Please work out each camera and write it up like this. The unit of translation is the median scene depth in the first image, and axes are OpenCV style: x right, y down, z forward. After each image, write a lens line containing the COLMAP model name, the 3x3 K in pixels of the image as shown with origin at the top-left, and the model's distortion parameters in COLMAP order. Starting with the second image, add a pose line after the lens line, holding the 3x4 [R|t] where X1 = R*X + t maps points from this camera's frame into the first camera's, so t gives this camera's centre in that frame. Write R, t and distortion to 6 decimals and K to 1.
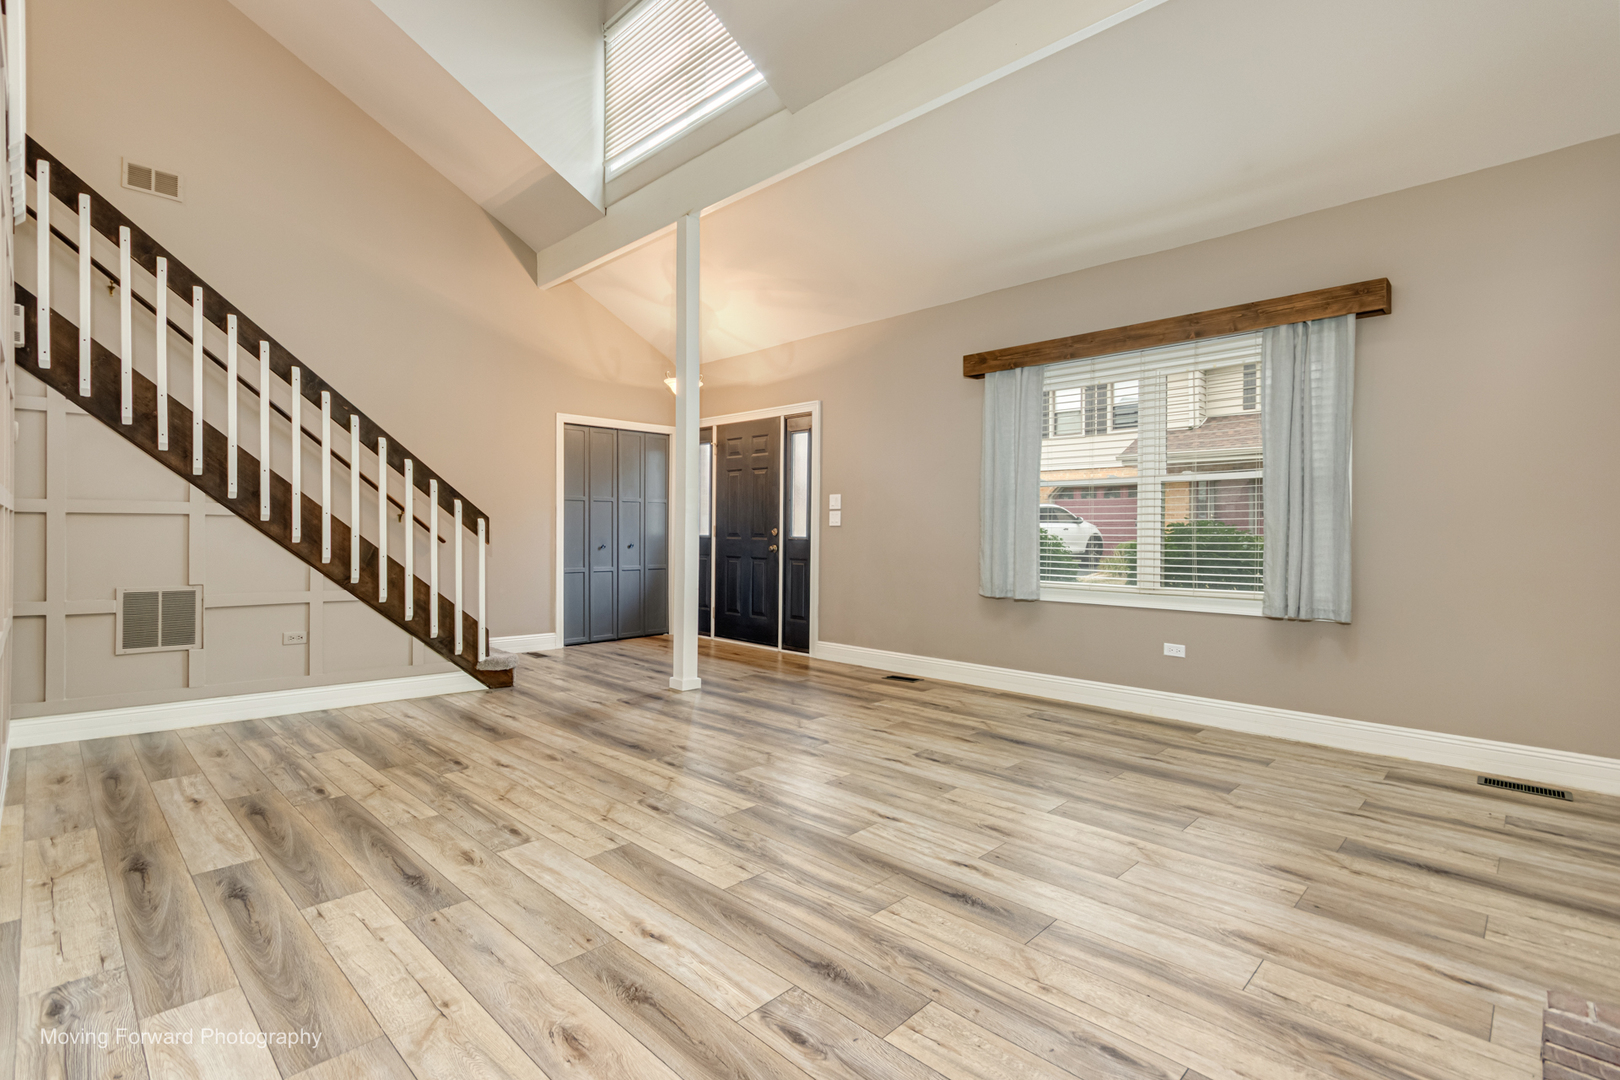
lens RADIAL K [[753.8, 0, 812.7], [0, 753.8, 535.7], [0, 0, 1]] dist [0.001687, 0.000935]
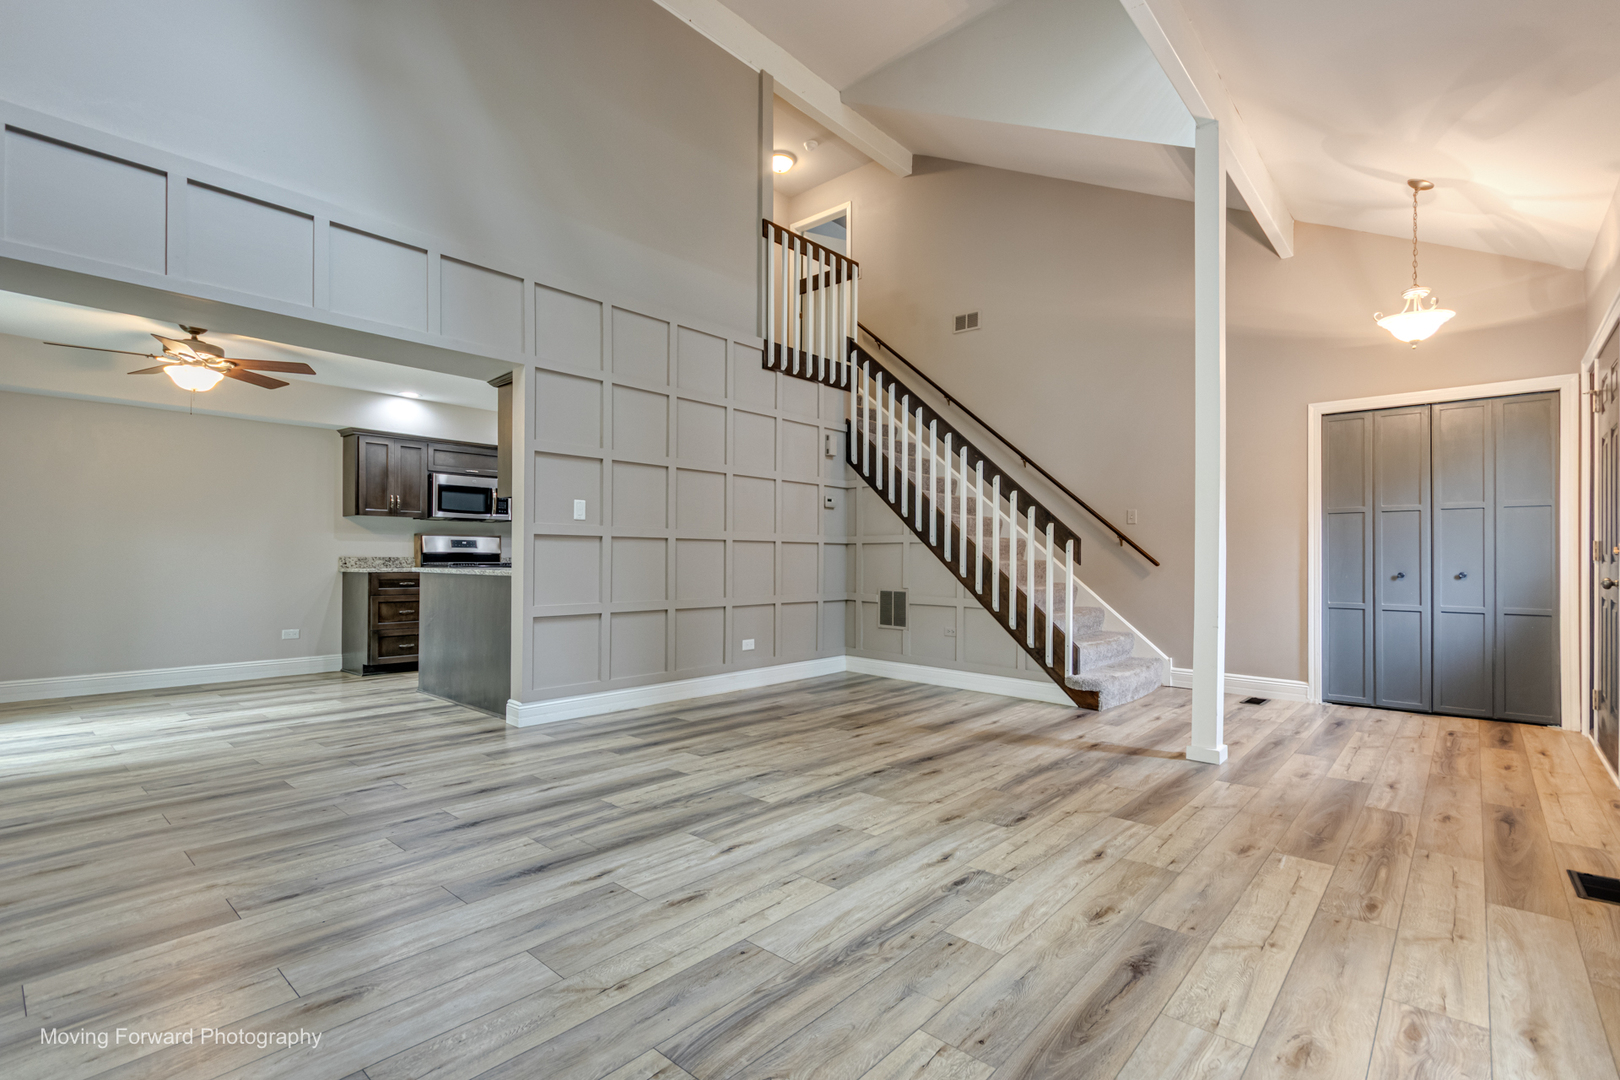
lens RADIAL K [[753.8, 0, 806.5], [0, 753.8, 557.4], [0, 0, 1]] dist [0.001687, 0.000935]
pose [[0.040254, -0.009805, -0.999141, 0.849845], [-0.010375, 0.999894, -0.010231, 0.022688], [0.999136, 0.010778, 0.040148, 0.871088]]
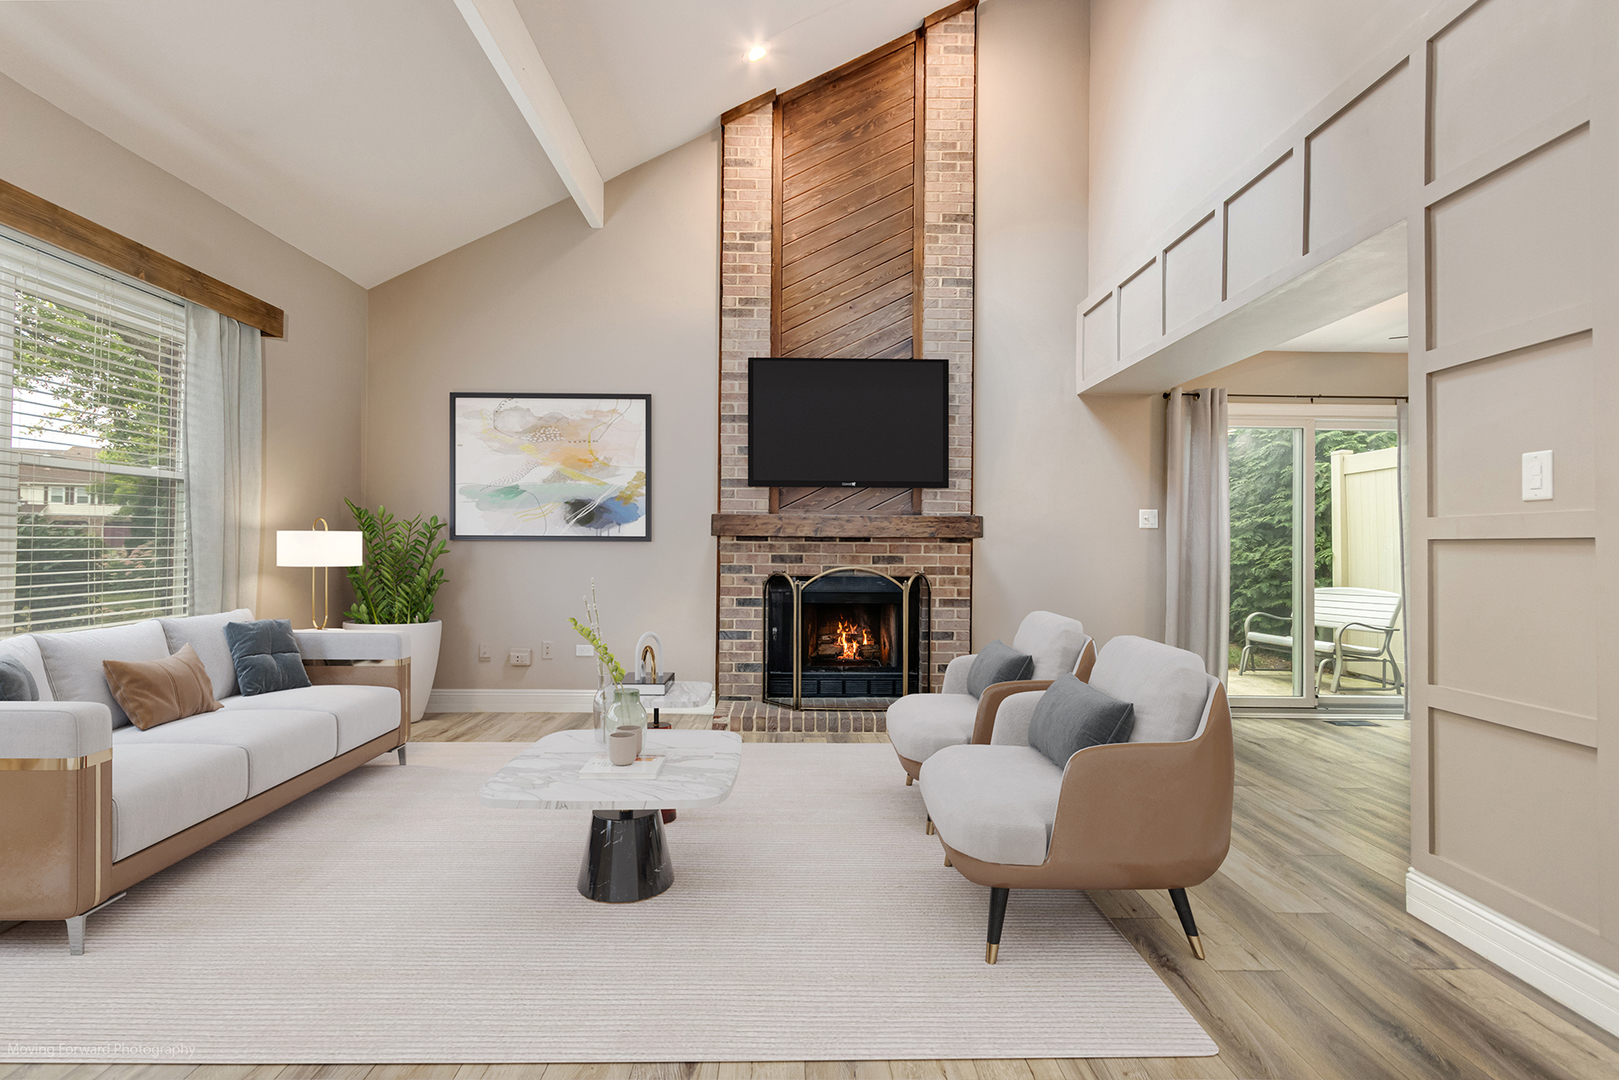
lens RADIAL K [[753.3, 0, 807.4], [0, 753.3, 542.9], [0, 0, 1]] dist [0.001687, 0.000935]
pose [[-0.709775, -0.008862, 0.704373, -0.571400], [-0.010531, 0.999943, 0.001968, -0.018710], [-0.704350, -0.006021, -0.709828, 1.298177]]
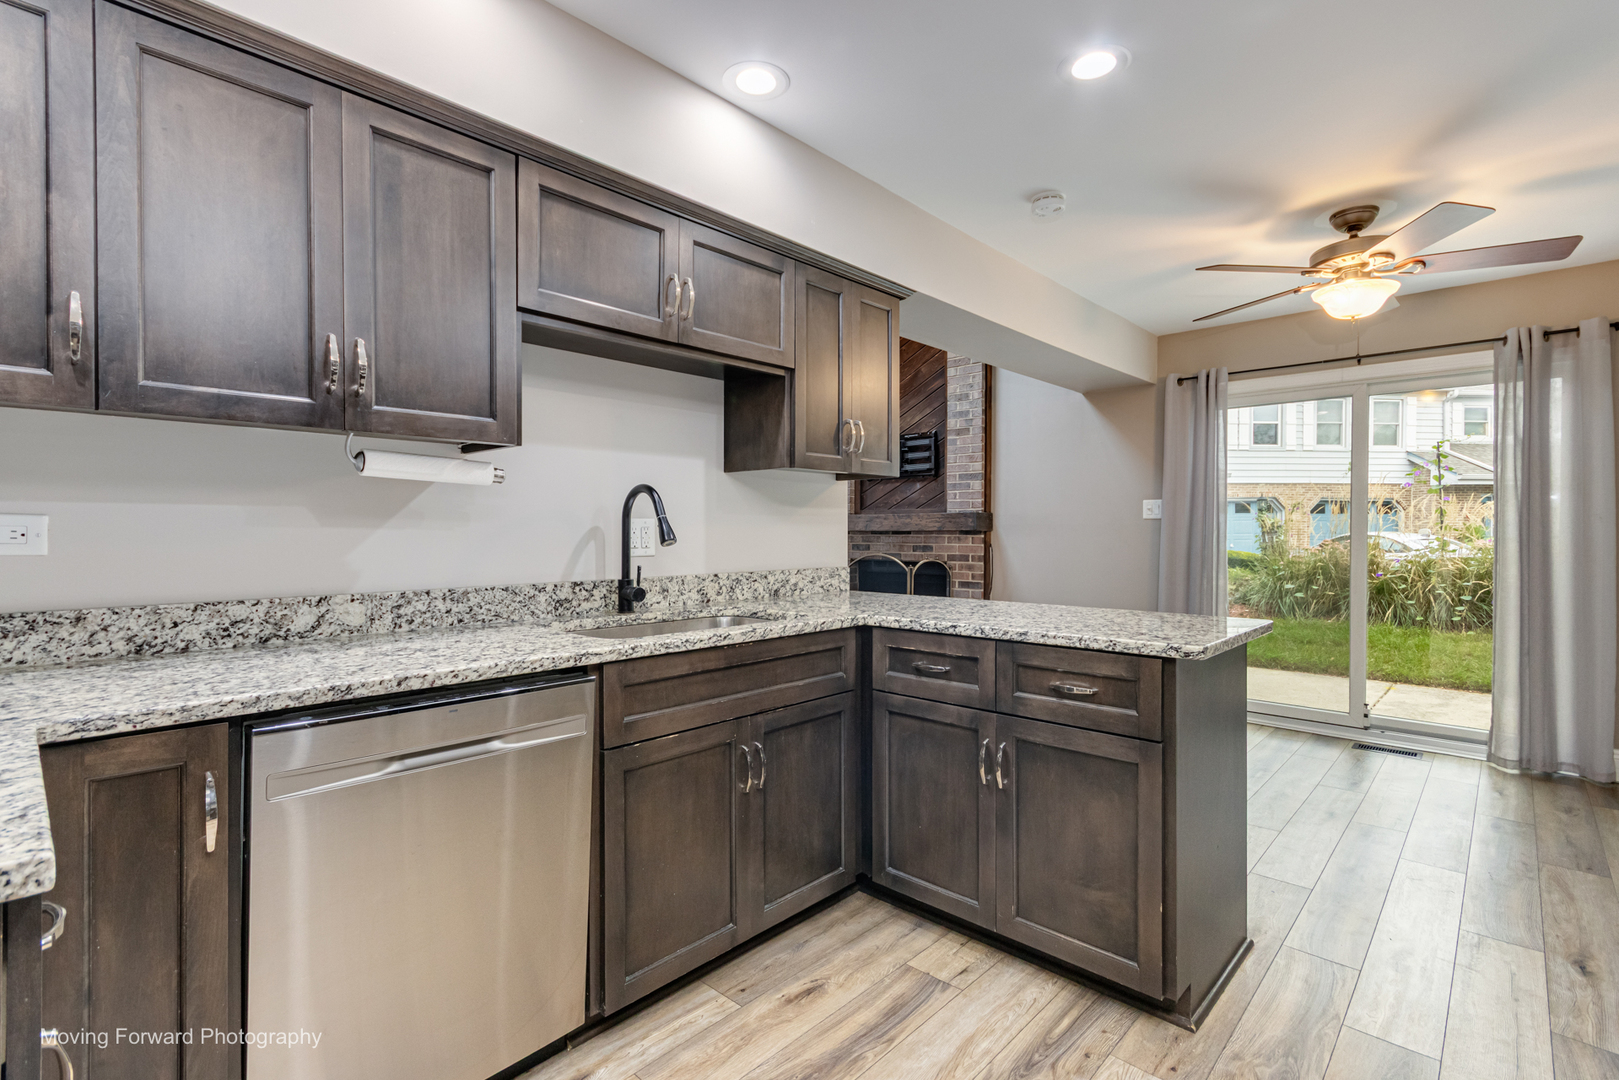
lens RADIAL K [[753.3, 0, 799.9], [0, 753.3, 535.9], [0, 0, 1]] dist [0.001687, 0.000935]
pose [[-0.012034, -0.015980, 0.999800, -1.467071], [0.005322, 0.999857, 0.016045, -0.045827], [-0.999913, 0.005514, -0.011947, 0.475678]]
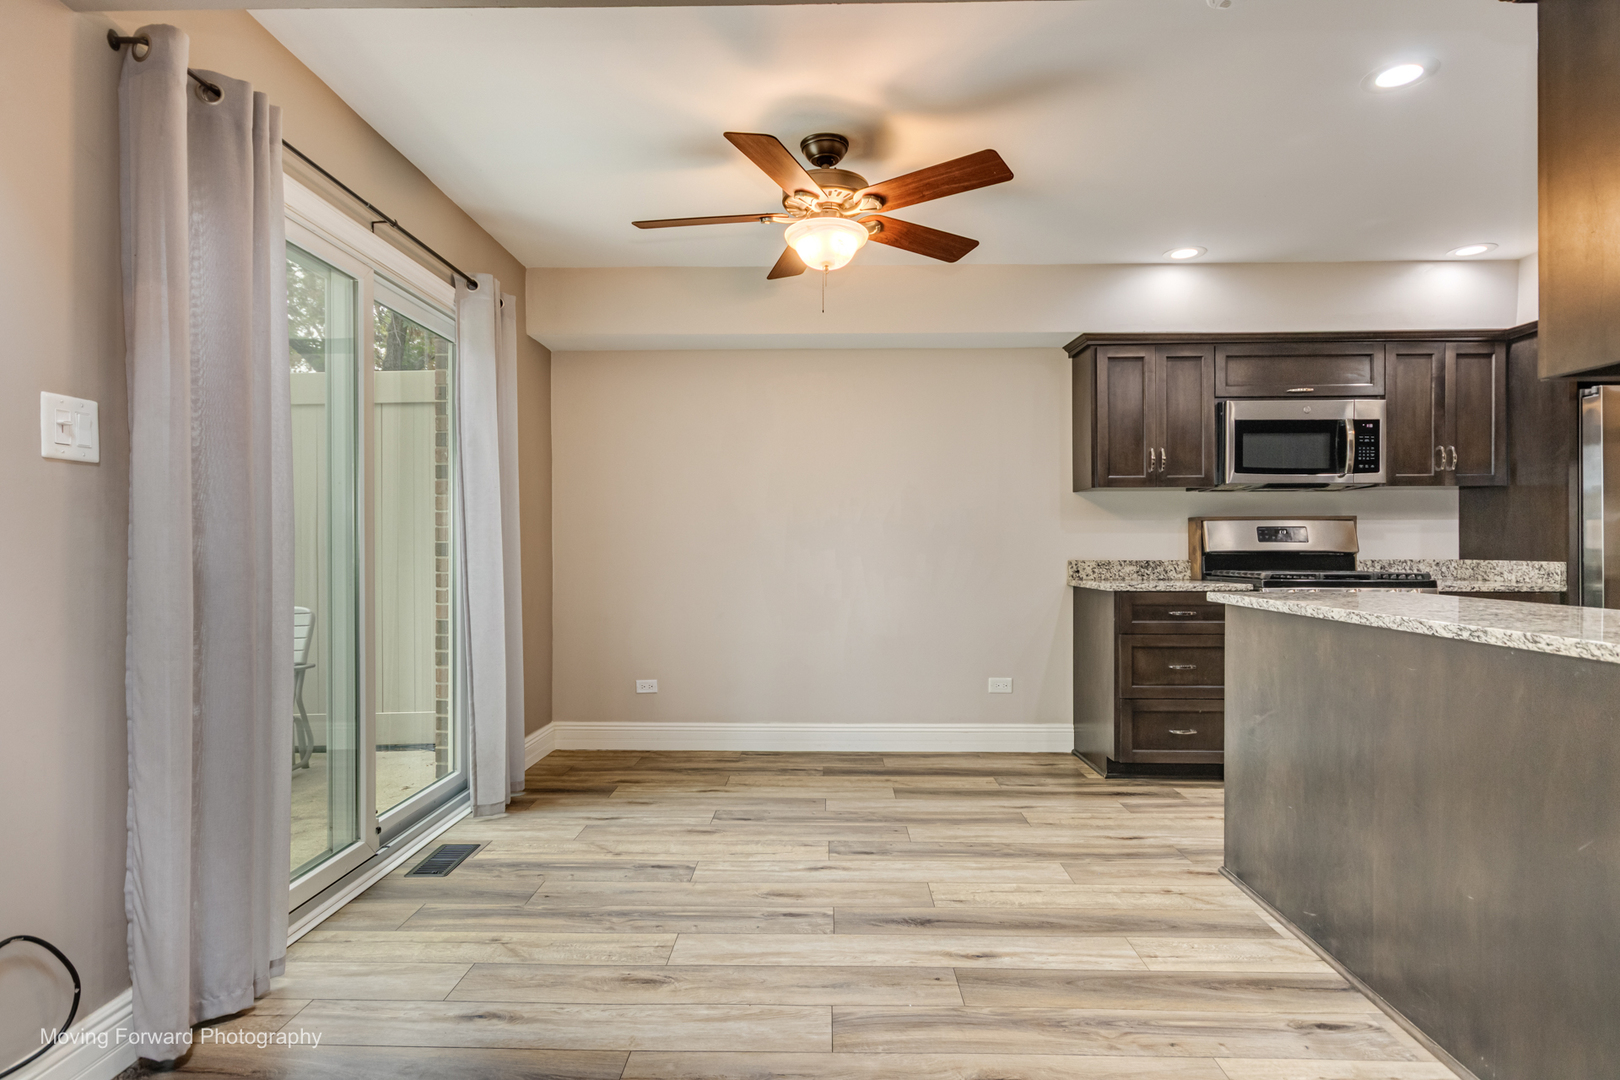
lens RADIAL K [[839.2, 0, 805.9], [0, 839.2, 550.1], [0, 0, 1]] dist [-0.000046, -0.000651]
pose [[-0.734587, -0.002491, -0.678510, 0.018662], [-0.007773, 0.999959, 0.004745, -0.005353], [0.678470, 0.008760, -0.734576, 0.413347]]
